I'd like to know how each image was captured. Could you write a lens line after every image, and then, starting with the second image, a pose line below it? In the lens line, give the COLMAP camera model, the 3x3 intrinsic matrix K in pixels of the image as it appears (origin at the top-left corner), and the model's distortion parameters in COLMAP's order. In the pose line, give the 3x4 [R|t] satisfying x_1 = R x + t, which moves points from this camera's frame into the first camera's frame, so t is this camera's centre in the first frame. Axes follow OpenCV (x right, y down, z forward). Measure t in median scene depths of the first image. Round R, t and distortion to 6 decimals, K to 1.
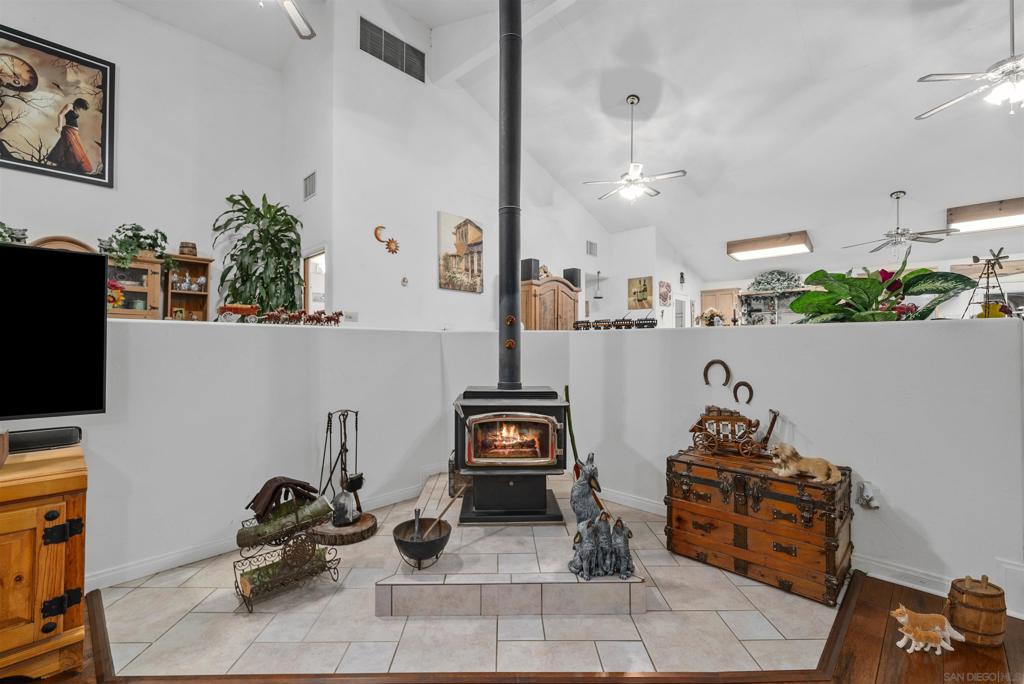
lens RADIAL K [[434.4, 0, 512.0], [0, 434.4, 342.0], [0, 0, 1]] dist [0.001185, -0.000009]
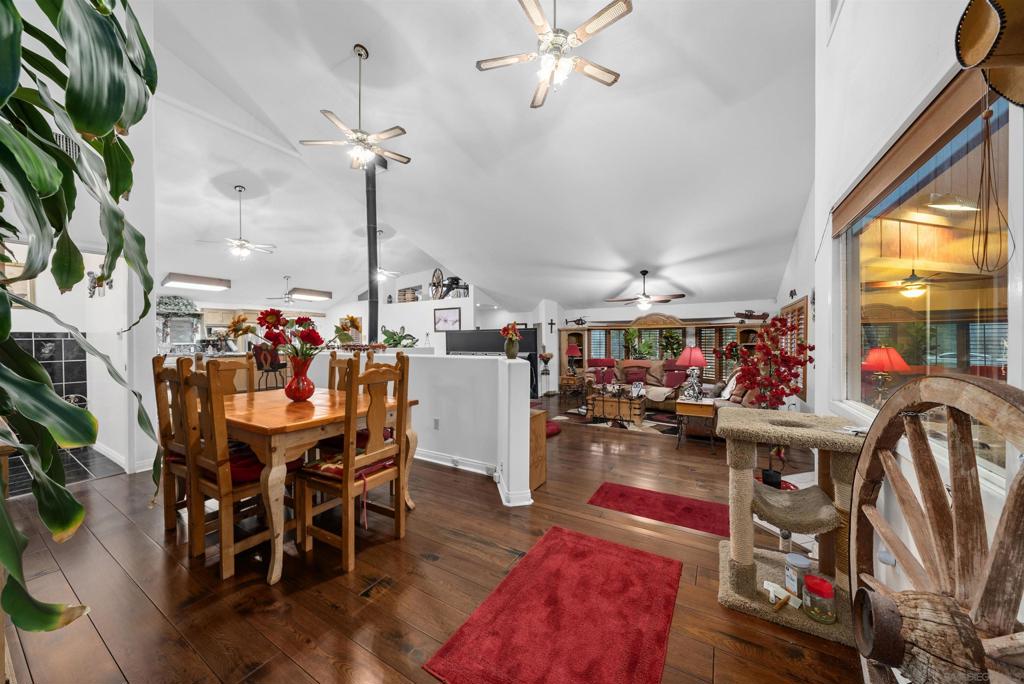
lens RADIAL K [[352.4, 0, 509.4], [0, 352.4, 343.0], [0, 0, 1]] dist [-0.006409, 0.000221]
pose [[-0.227050, -0.008611, 0.973845, -1.116241], [-0.003406, 0.999962, 0.008048, -0.050358], [-0.973877, -0.001489, -0.227071, 0.393528]]
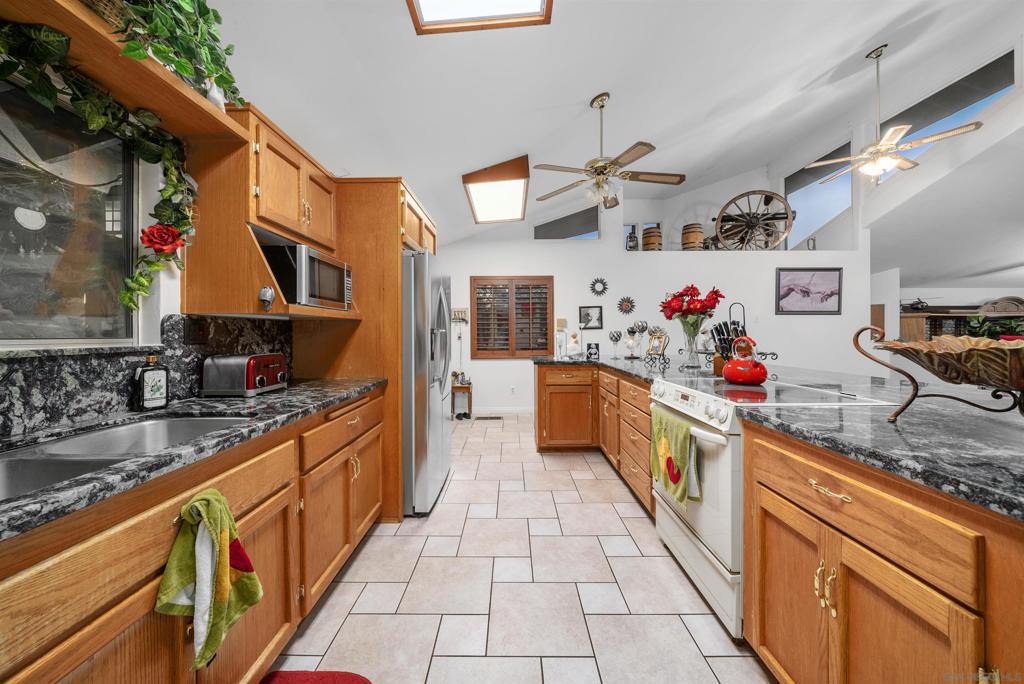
lens RADIAL K [[355.6, 0, 509.0], [0, 355.6, 333.4], [0, 0, 1]] dist [-0.001686, -0.000087]
pose [[-0.696720, 0.000413, 0.717343, 0.711720], [-0.003462, 0.999986, -0.003938, -0.033036], [-0.717335, -0.005226, -0.696709, 1.594616]]
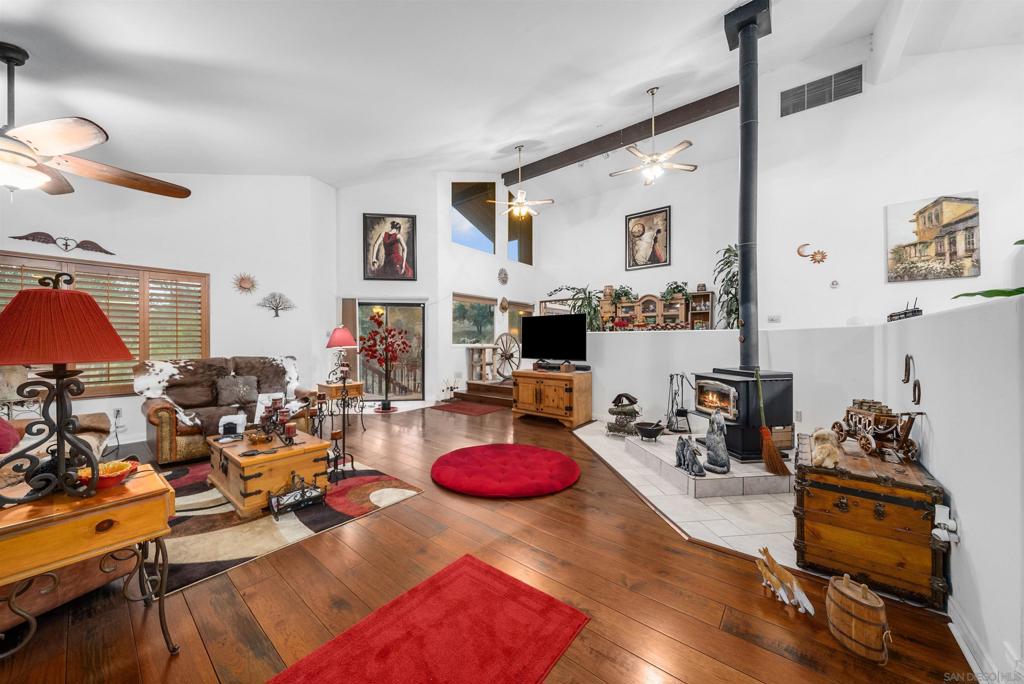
lens RADIAL K [[352.4, 0, 509.4], [0, 352.4, 343.0], [0, 0, 1]] dist [-0.006409, 0.000221]
pose [[0.093648, 0.002070, -0.995603, 0.585321], [0.010056, 0.999945, 0.003025, 0.004122], [0.995555, -0.010295, 0.093622, 0.060915]]
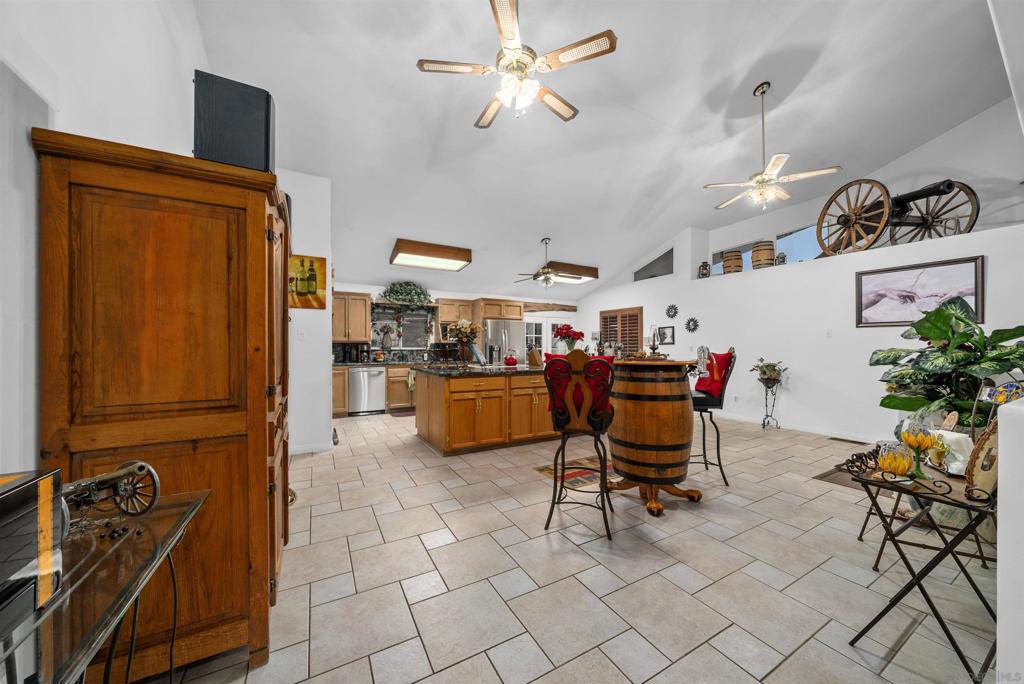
lens RADIAL K [[353.7, 0, 510.0], [0, 353.7, 349.1], [0, 0, 1]] dist [-0.009457, -0.000057]
pose [[0.285070, -0.010112, 0.958453, -0.135790], [-0.008716, 0.999876, 0.013142, -0.044611], [-0.958467, -0.012100, 0.284947, 0.910766]]
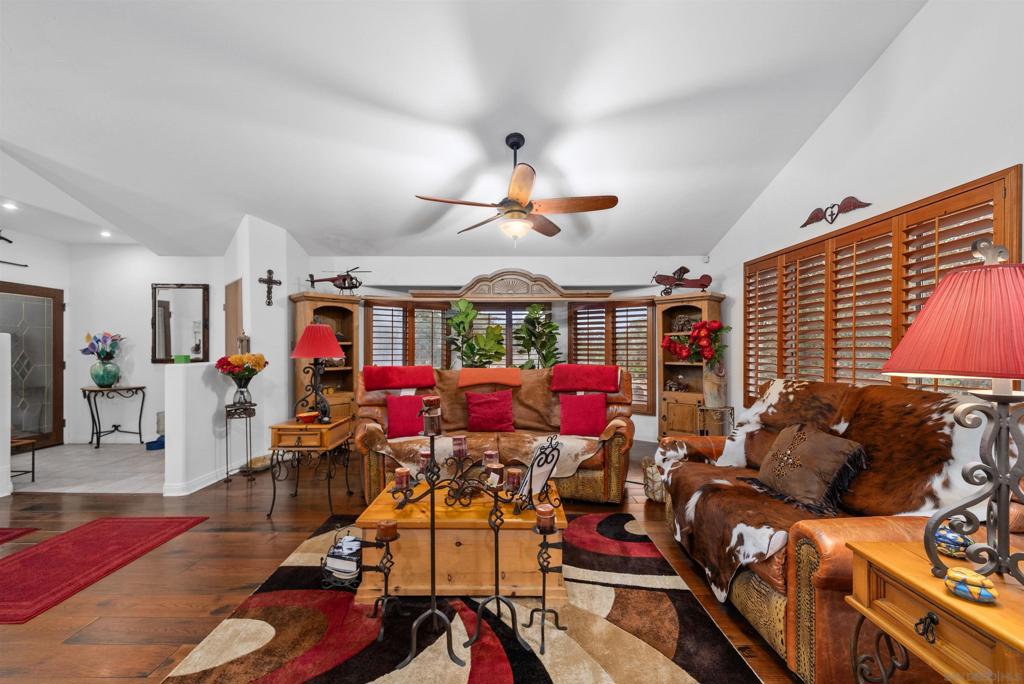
lens RADIAL K [[419.1, 0, 507.1], [0, 419.1, 348.9], [0, 0, 1]] dist [-0.001425, 0.000001]
pose [[-0.699244, -0.001325, 0.714882, -0.314172], [-0.006666, 0.999967, -0.004667, 0.002496], [-0.714852, -0.008028, -0.699230, 0.006910]]
